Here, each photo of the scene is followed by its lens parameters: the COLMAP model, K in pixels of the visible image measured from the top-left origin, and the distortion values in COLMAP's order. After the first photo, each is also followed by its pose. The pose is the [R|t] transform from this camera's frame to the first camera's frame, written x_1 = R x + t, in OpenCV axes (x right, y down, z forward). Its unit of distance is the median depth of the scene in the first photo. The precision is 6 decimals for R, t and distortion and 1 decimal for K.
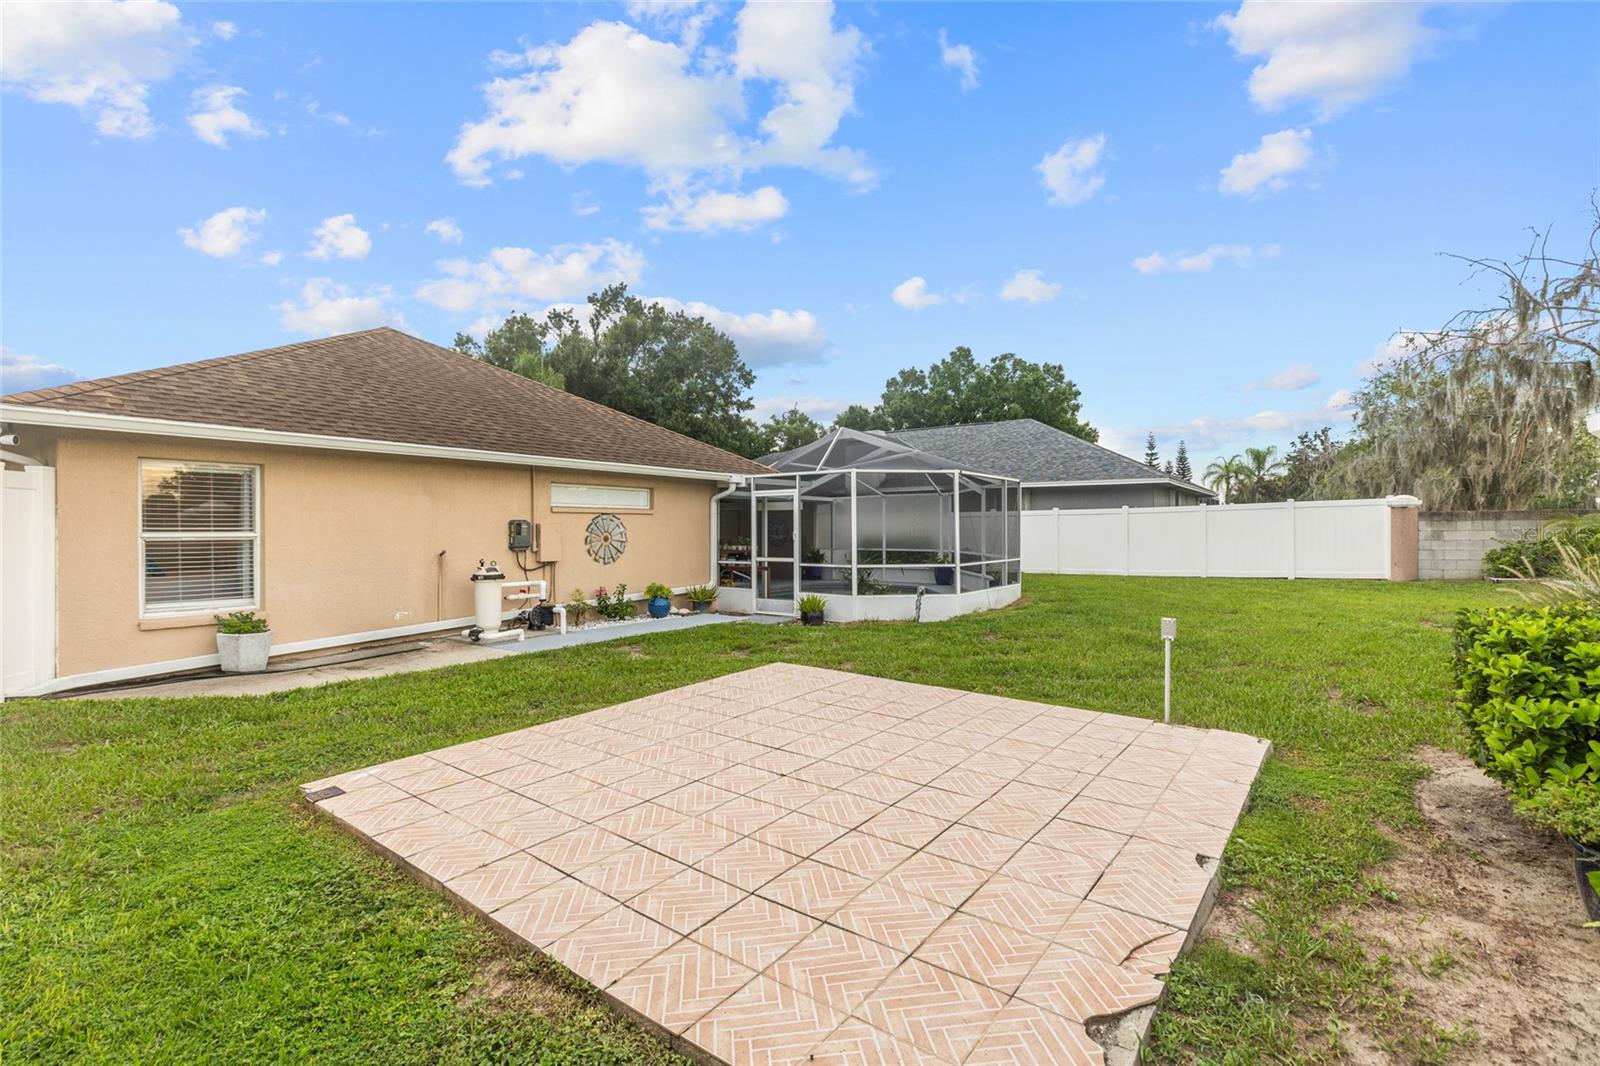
lens RADIAL K [[722.8, 0, 798.1], [0, 722.8, 539.8], [0, 0, 1]] dist [0.001202, 0.001254]
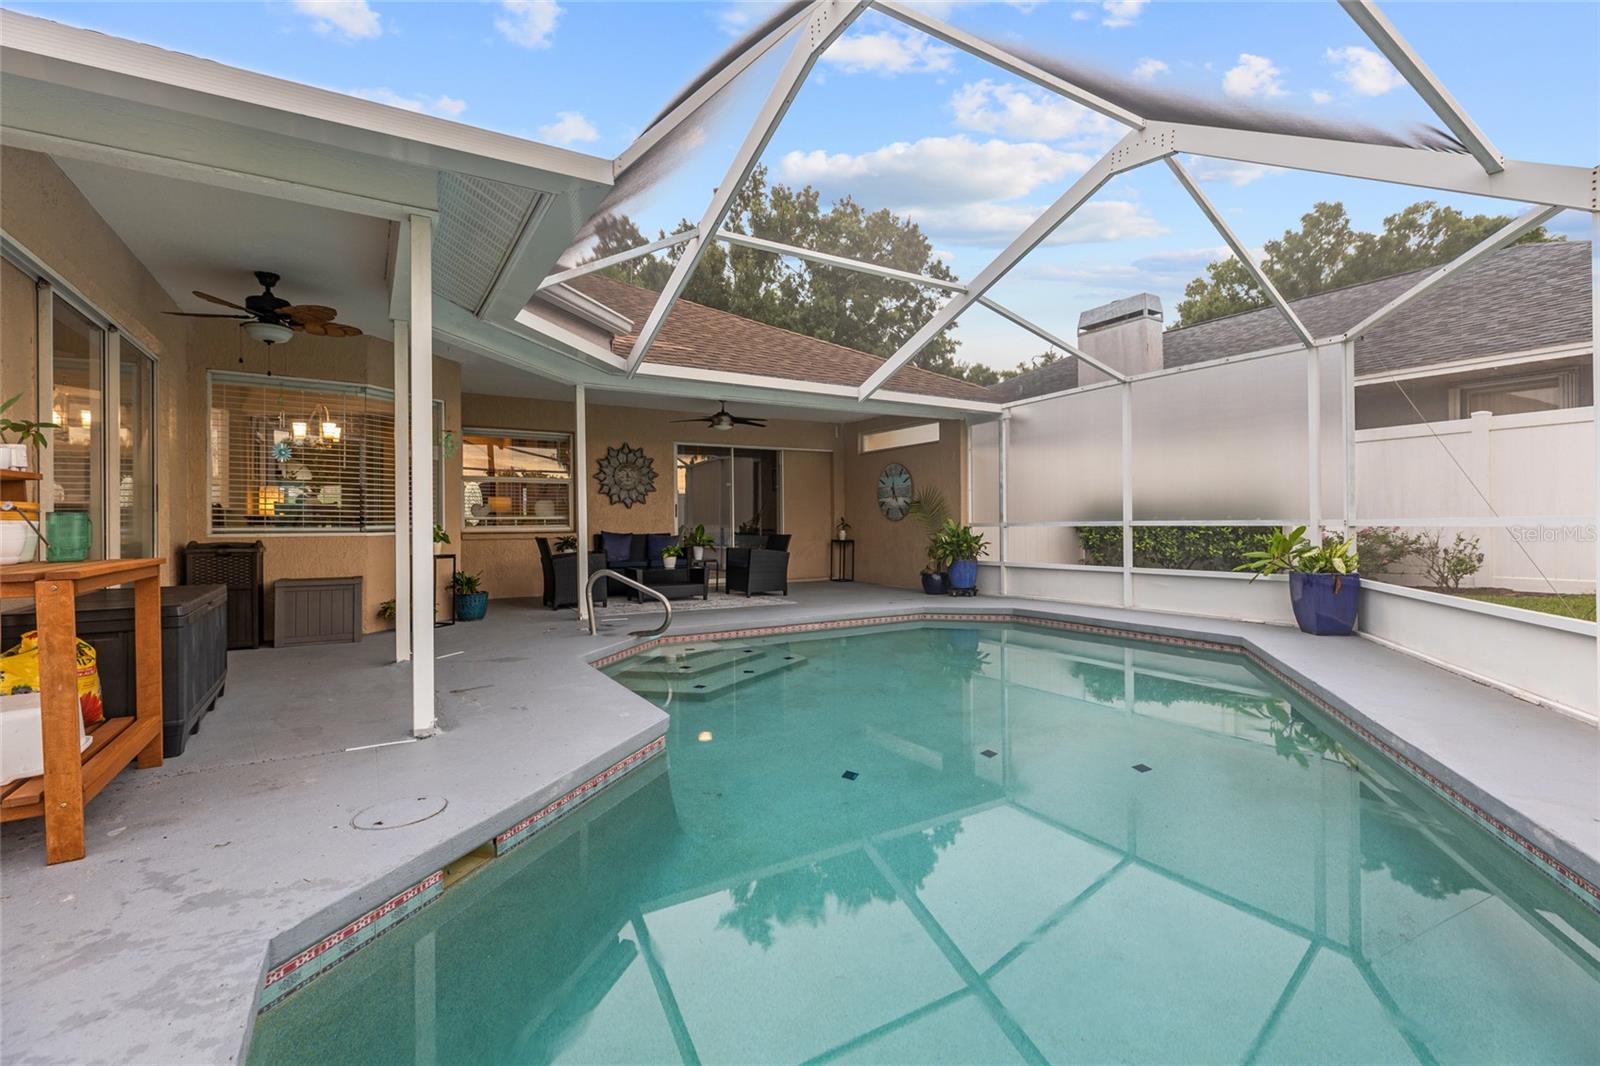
lens RADIAL K [[722.8, 0, 798.0], [0, 722.8, 534.0], [0, 0, 1]] dist [0.001202, 0.001254]
pose [[0.925138, -0.002481, -0.379622, 0.047989], [0.002271, 0.999997, -0.000999, 0.008988], [0.379623, 0.000062, 0.925141, 0.272472]]
